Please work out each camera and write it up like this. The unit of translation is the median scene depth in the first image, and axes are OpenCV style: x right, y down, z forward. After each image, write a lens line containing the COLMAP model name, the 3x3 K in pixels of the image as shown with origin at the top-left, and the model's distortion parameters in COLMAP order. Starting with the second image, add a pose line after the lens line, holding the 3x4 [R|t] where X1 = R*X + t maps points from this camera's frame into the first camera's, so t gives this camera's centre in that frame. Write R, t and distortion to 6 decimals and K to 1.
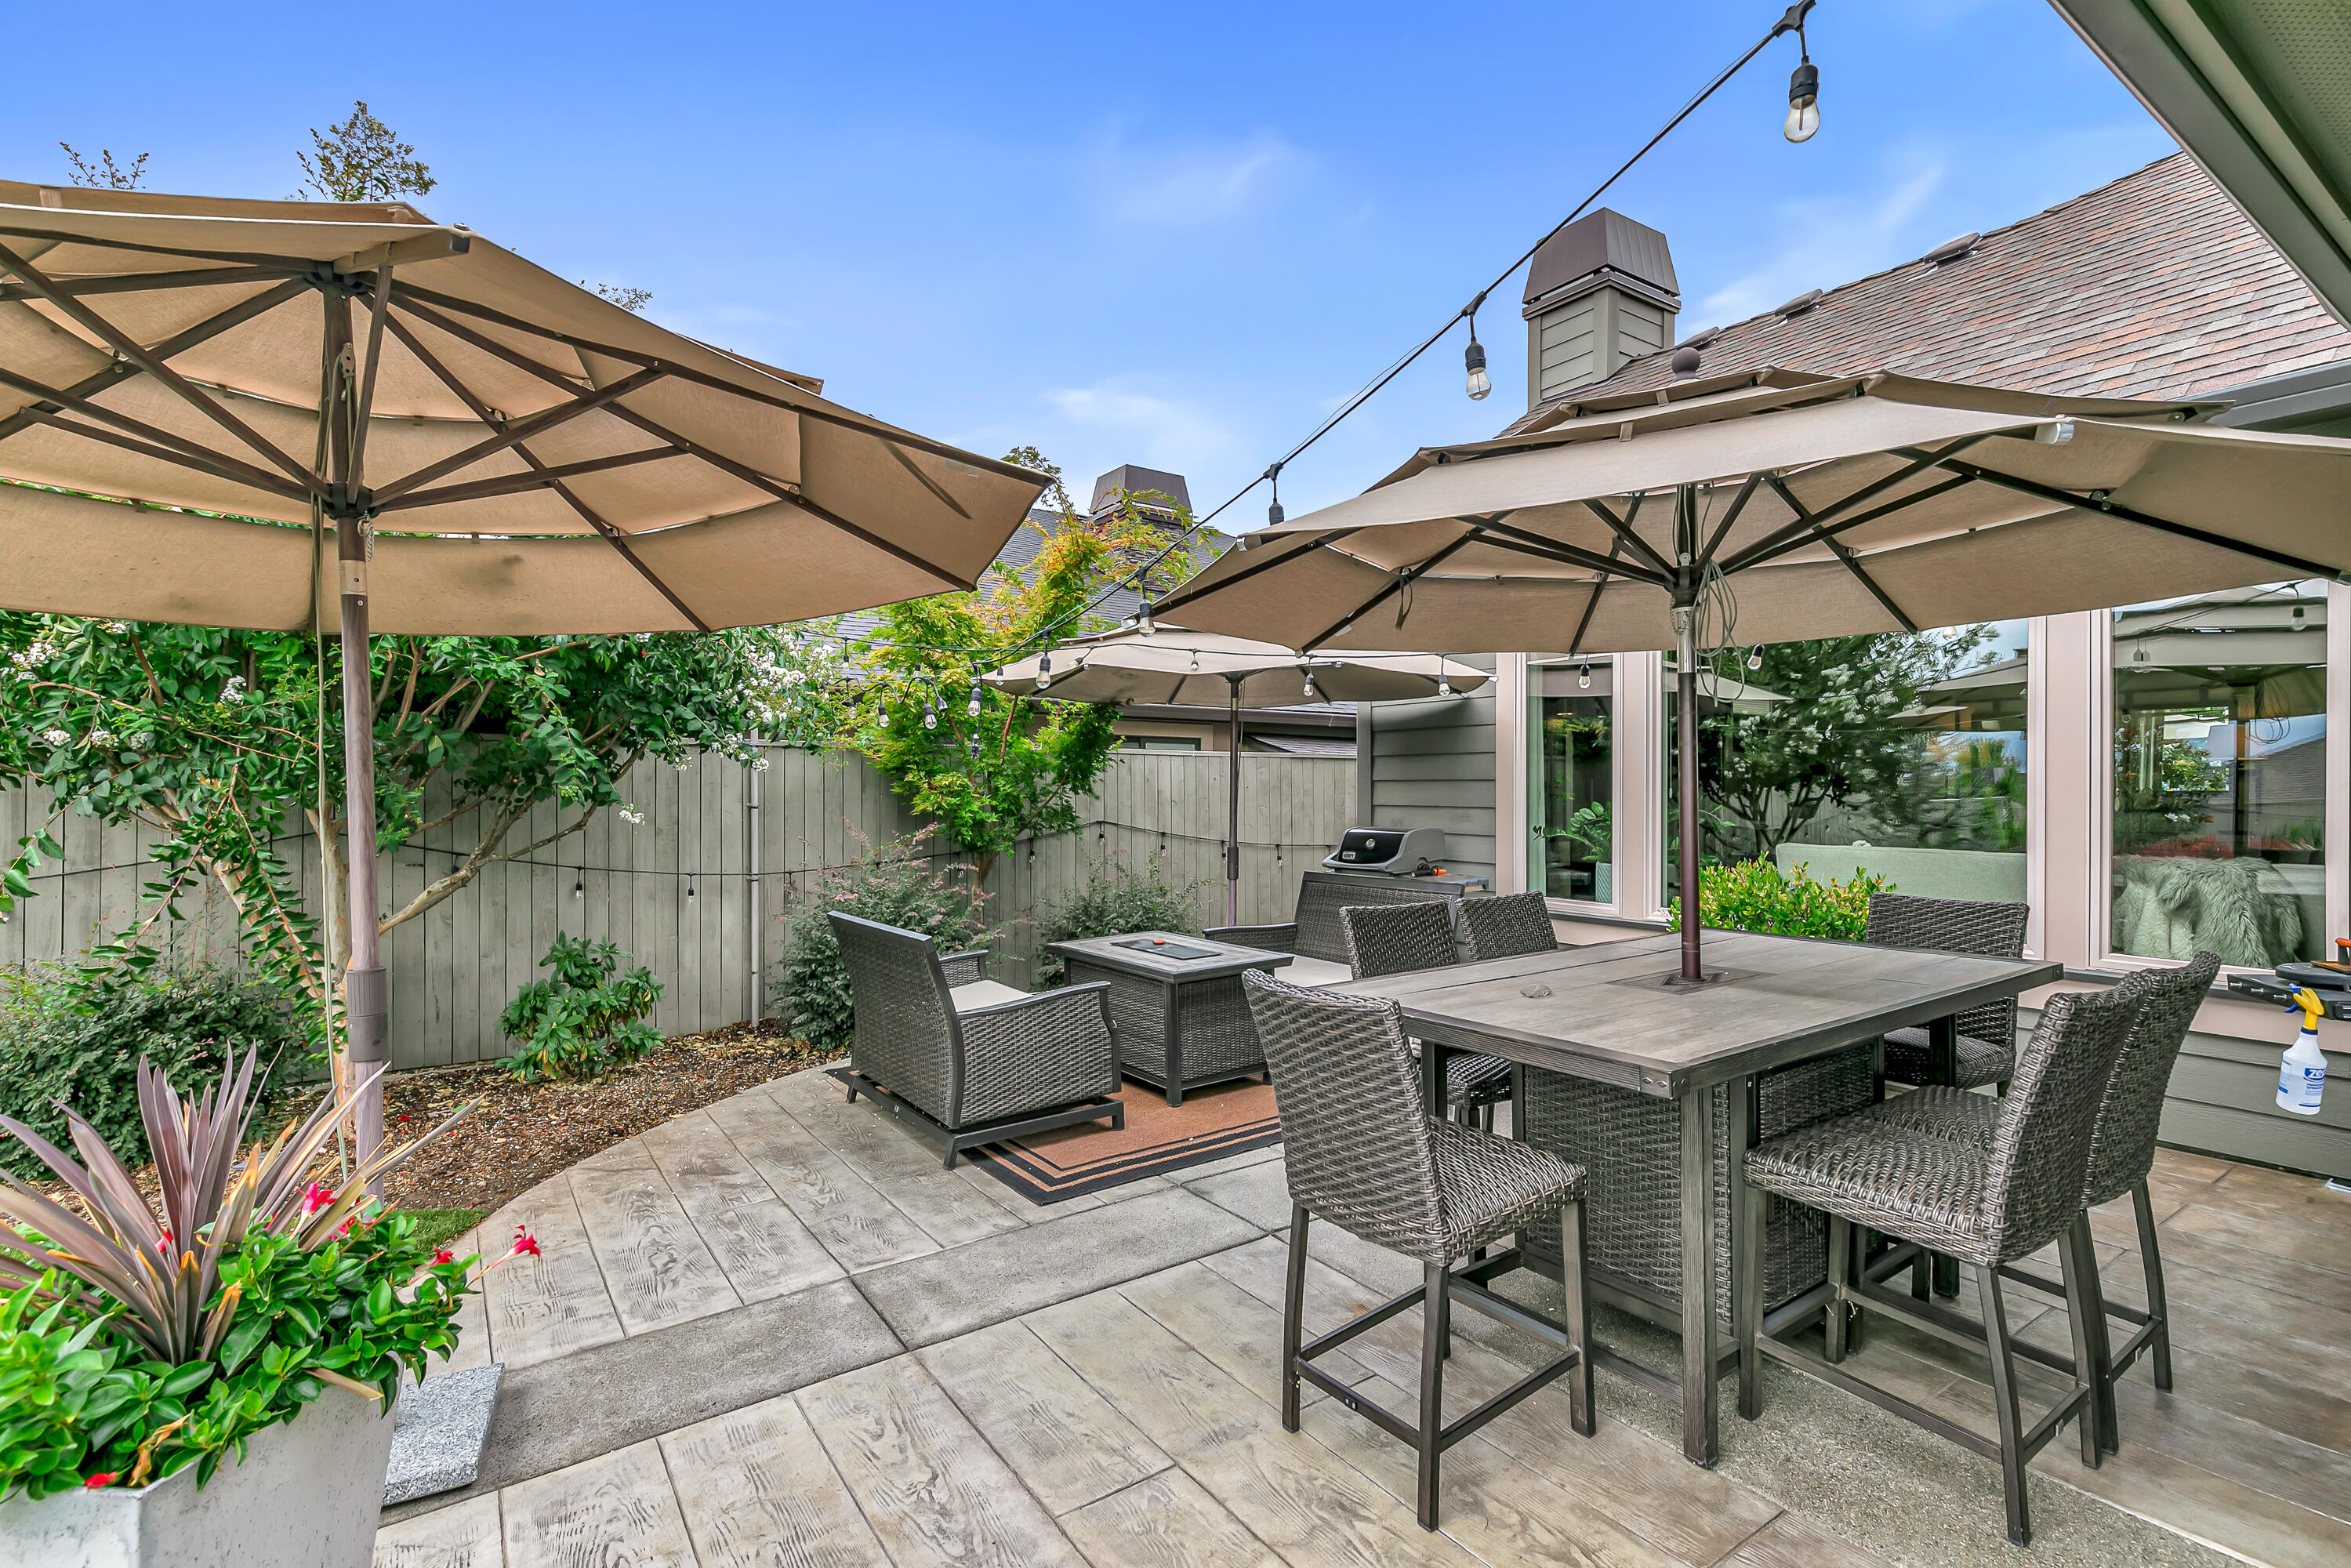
lens RADIAL K [[1081.2, 0, 1182.4], [0, 1081.2, 782.9], [0, 0, 1]] dist [0.008581, -0.000557]
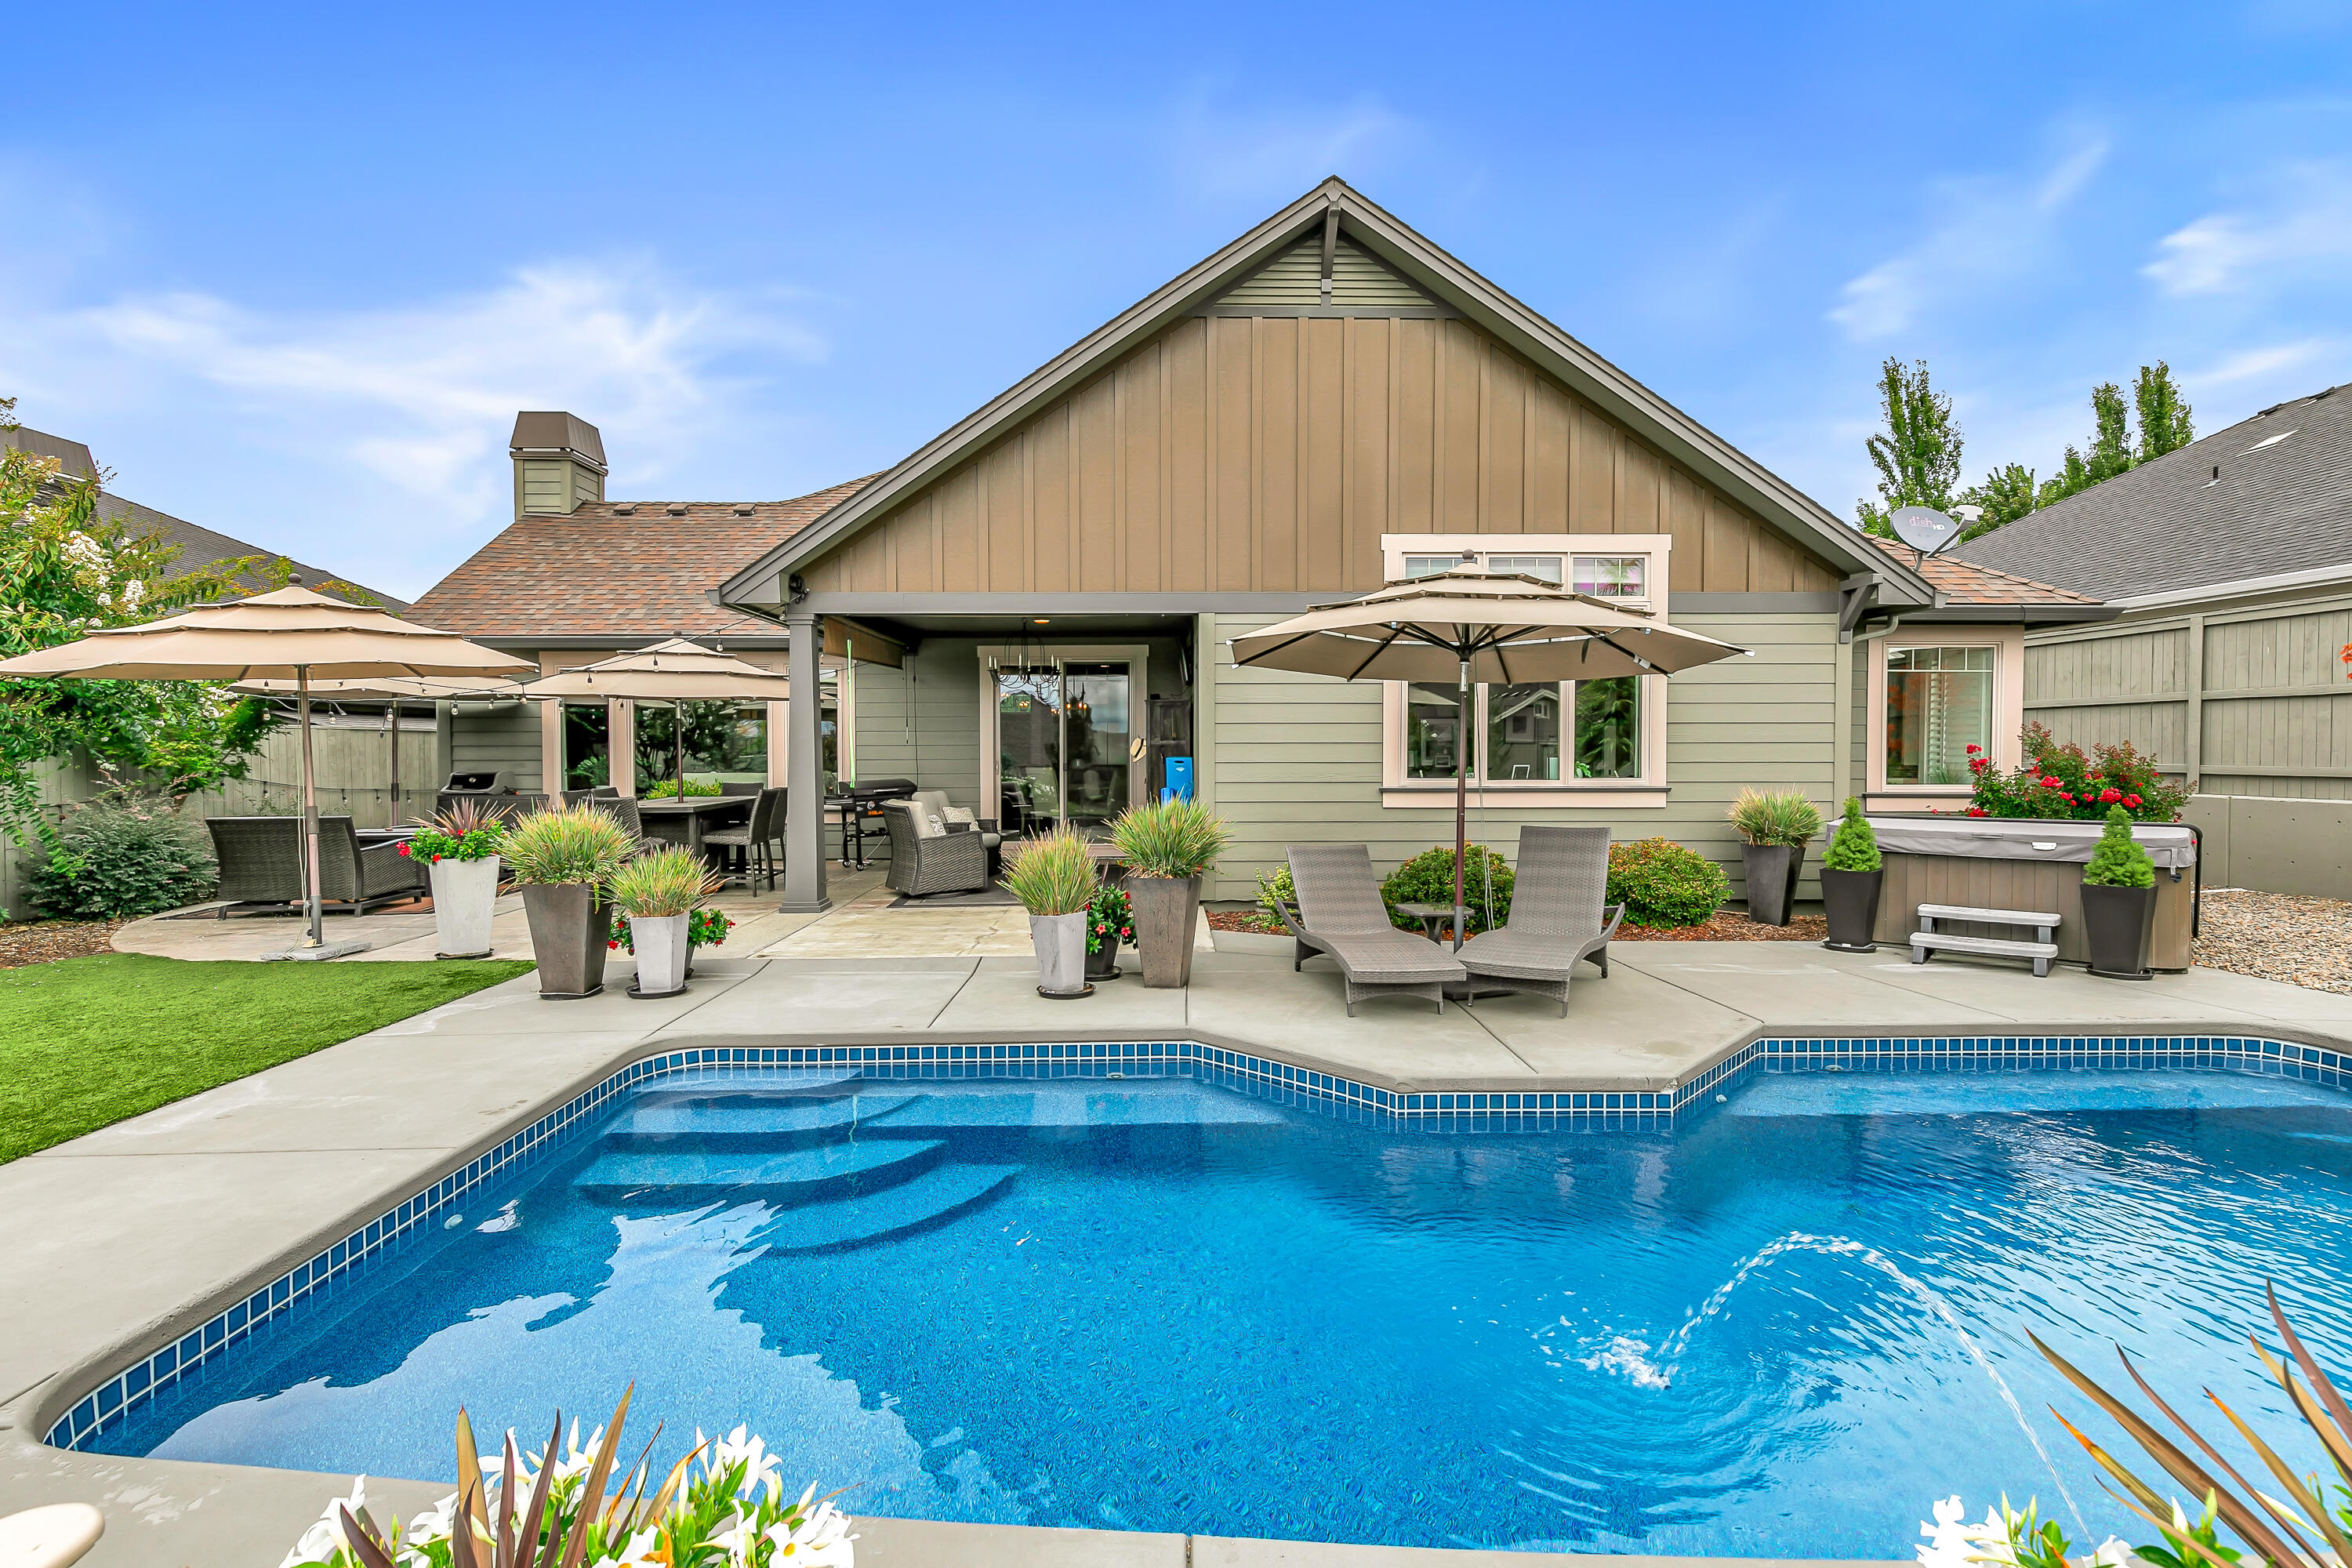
lens RADIAL K [[1081.6, 0, 1178.6], [0, 1081.6, 773.7], [0, 0, 1]] dist [0.008581, -0.000557]
pose [[0.547809, -0.020030, 0.836364, -0.748797], [-0.003215, 0.999656, 0.026046, -0.007262], [-0.836598, -0.016958, 0.547555, -1.080981]]
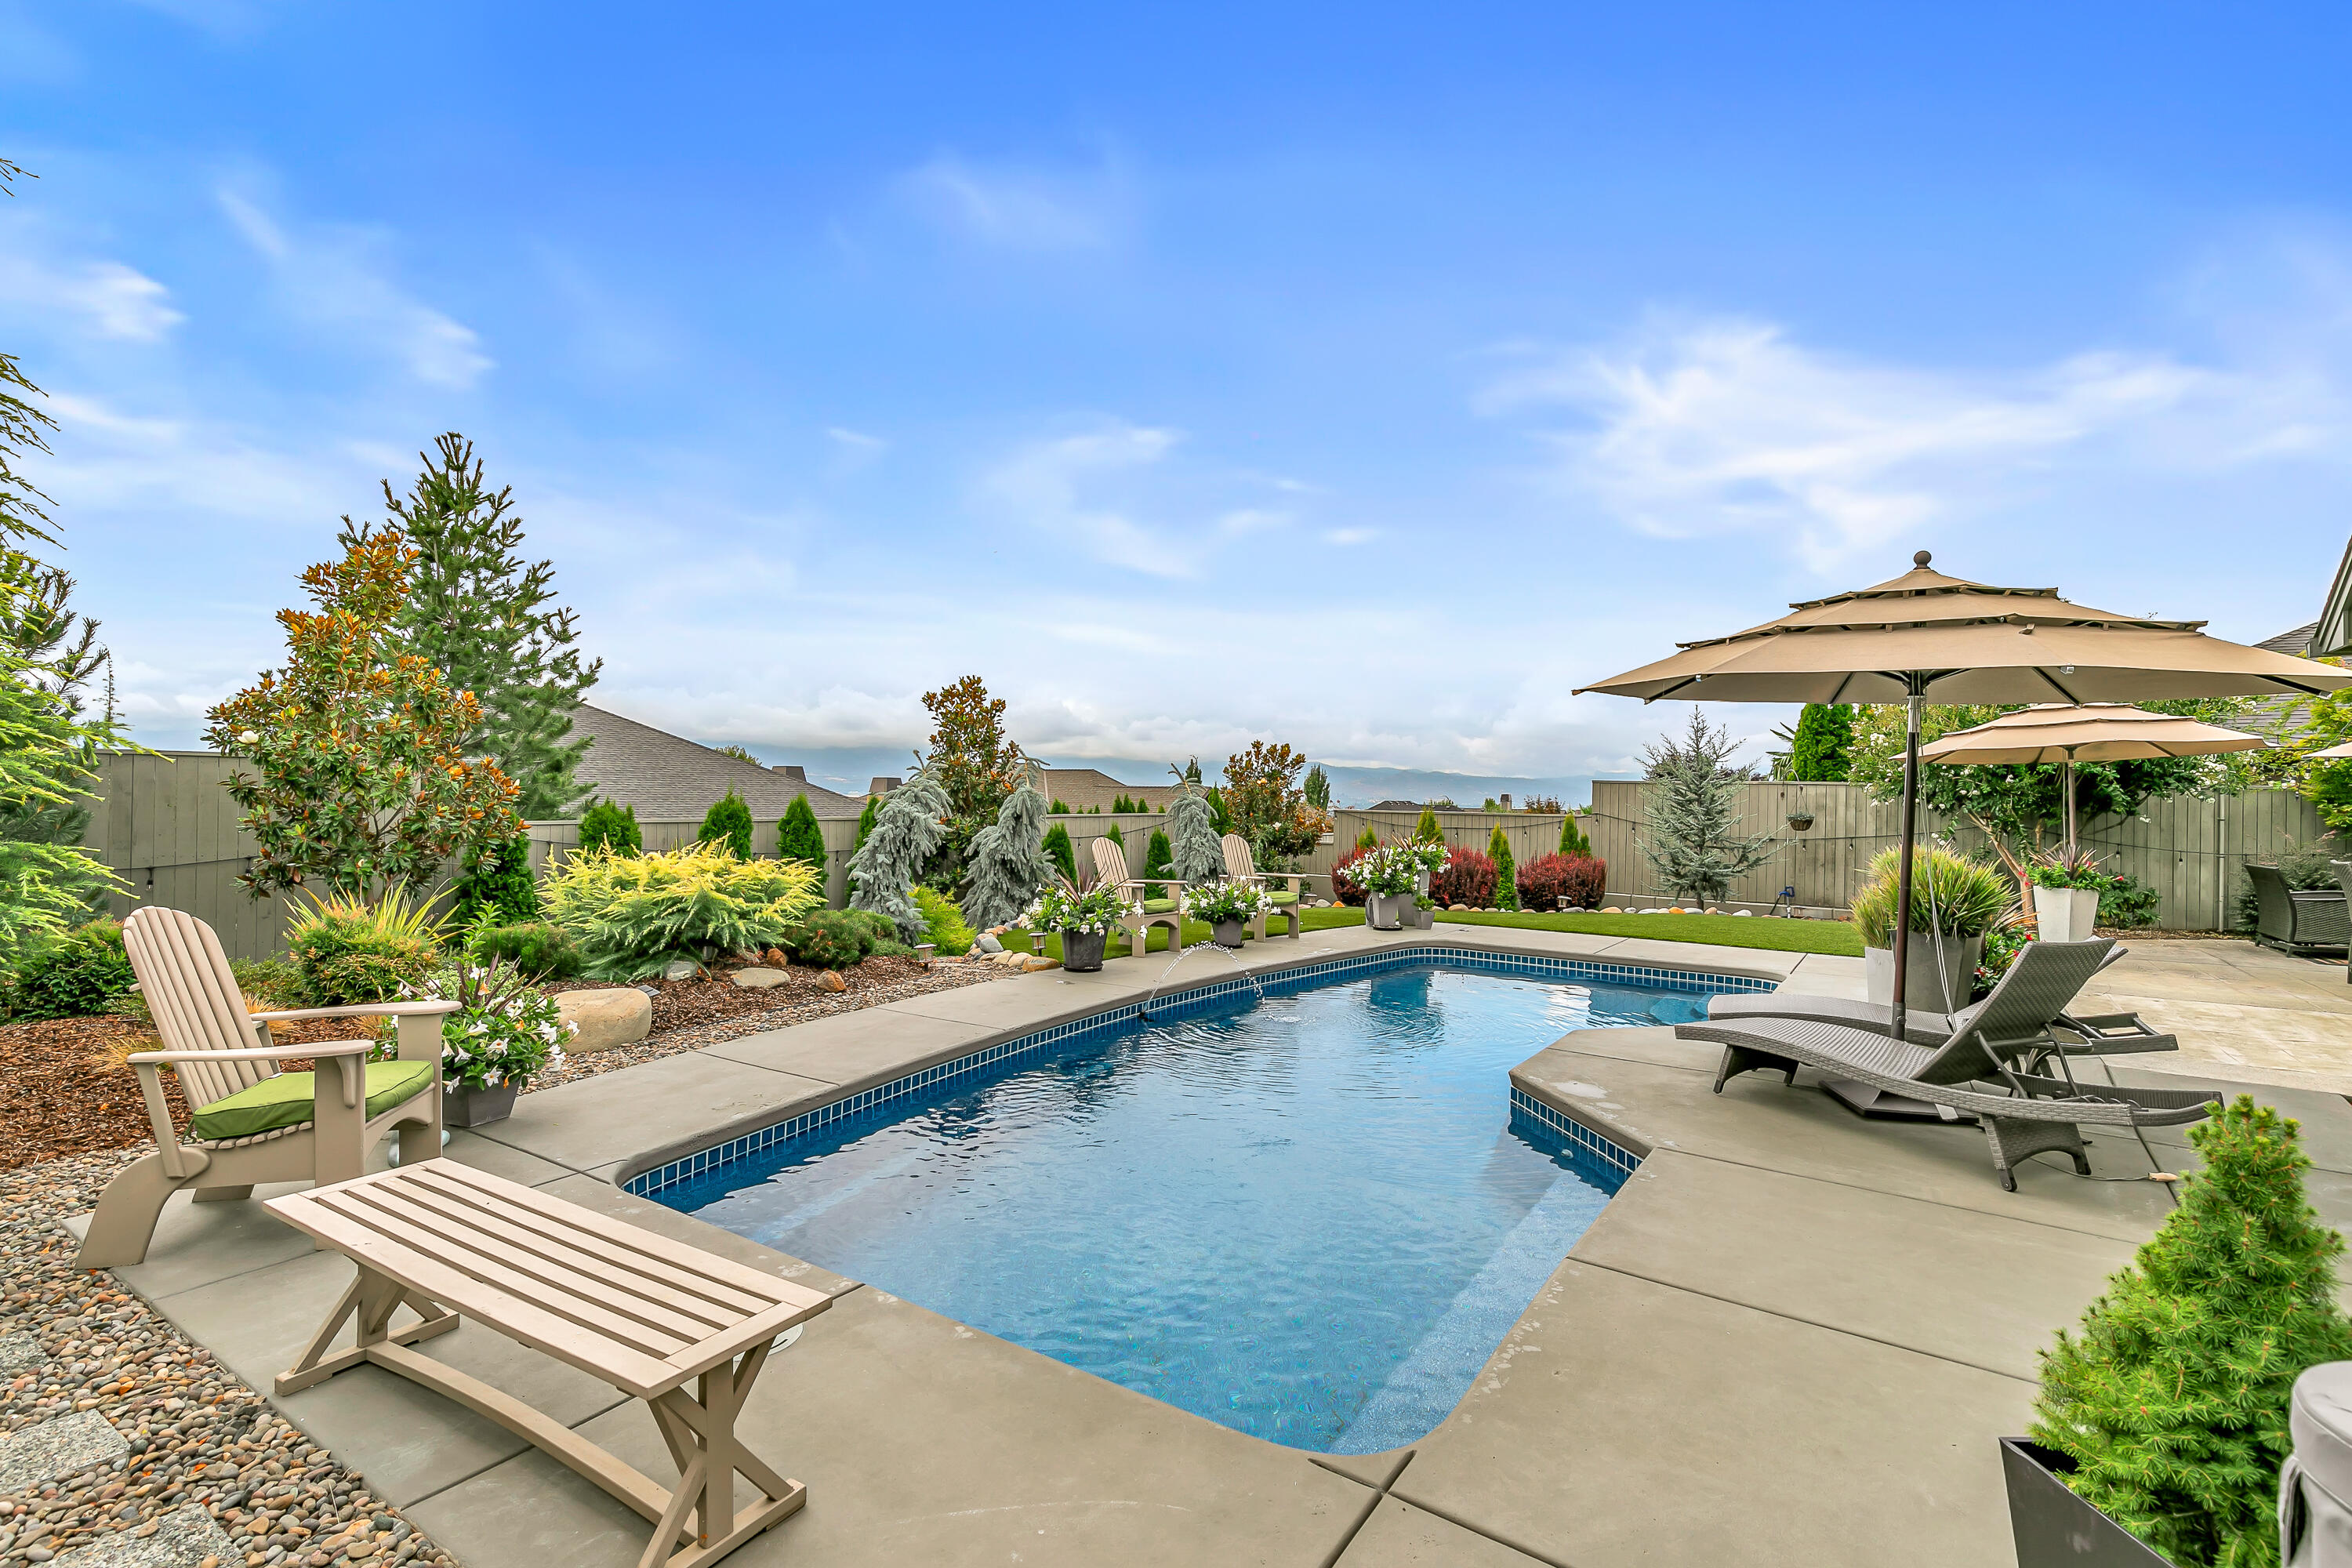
lens RADIAL K [[1081.6, 0, 1185.2], [0, 1081.6, 791.4], [0, 0, 1]] dist [0.008581, -0.000557]
pose [[0.361796, 0.005108, -0.932243, 0.812933], [-0.009661, 0.999952, 0.001729, -0.014893], [0.932207, 0.008381, 0.361828, -1.557712]]
